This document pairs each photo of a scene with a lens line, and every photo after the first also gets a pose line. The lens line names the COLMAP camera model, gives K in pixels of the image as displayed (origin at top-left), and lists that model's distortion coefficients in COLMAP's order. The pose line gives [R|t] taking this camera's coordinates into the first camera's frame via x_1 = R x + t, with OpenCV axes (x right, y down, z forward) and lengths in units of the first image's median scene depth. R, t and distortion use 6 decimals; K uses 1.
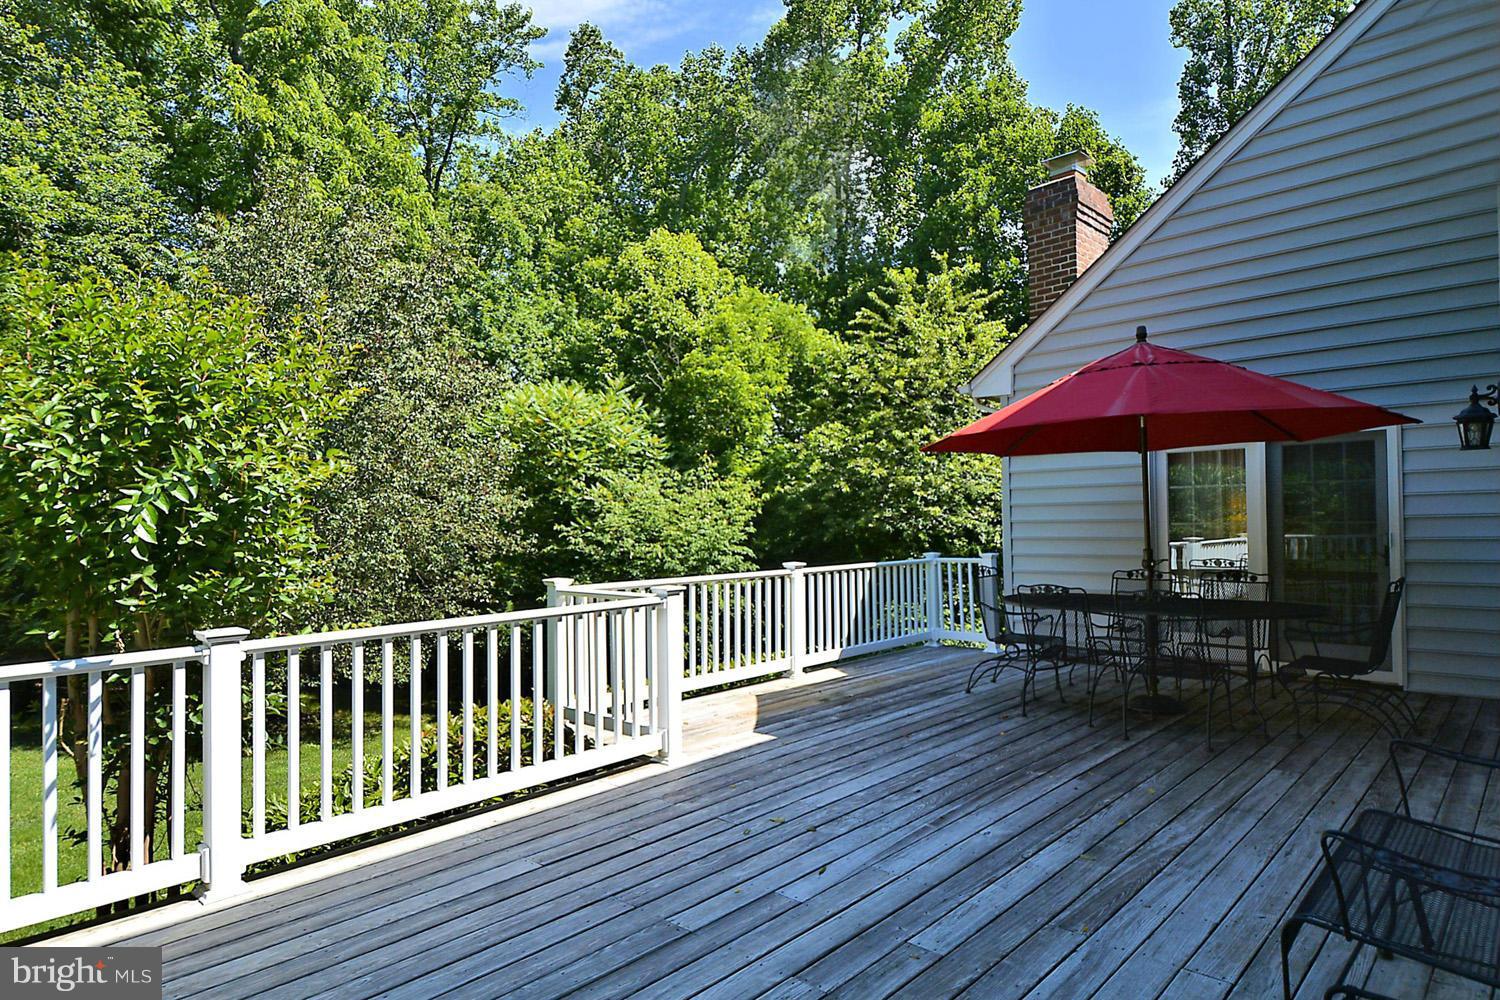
lens RADIAL K [[776.4, 0, 763.1], [0, 776.4, 478.2], [0, 0, 1]] dist [0.074819, -0.061671]
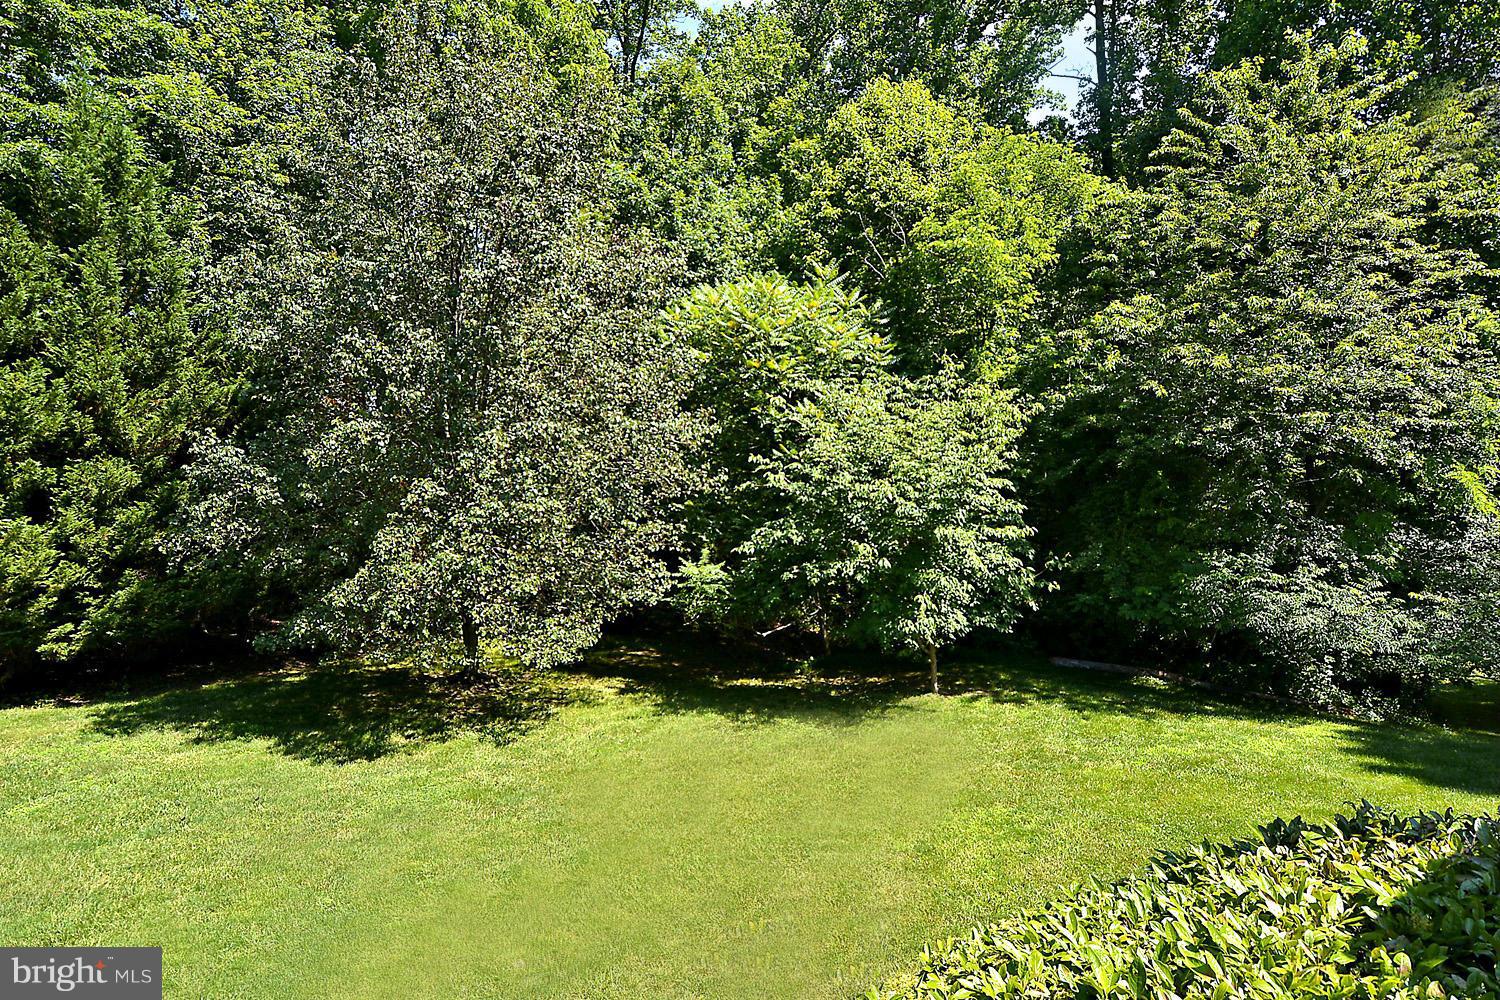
lens RADIAL K [[776.4, 0, 763.1], [0, 776.4, 478.2], [0, 0, 1]] dist [0.074819, -0.061671]
pose [[0.959852, -0.012178, -0.280241, -0.030675], [0.042147, 0.993977, 0.101164, 0.004059], [0.277321, -0.108913, 0.954584, 0.205090]]
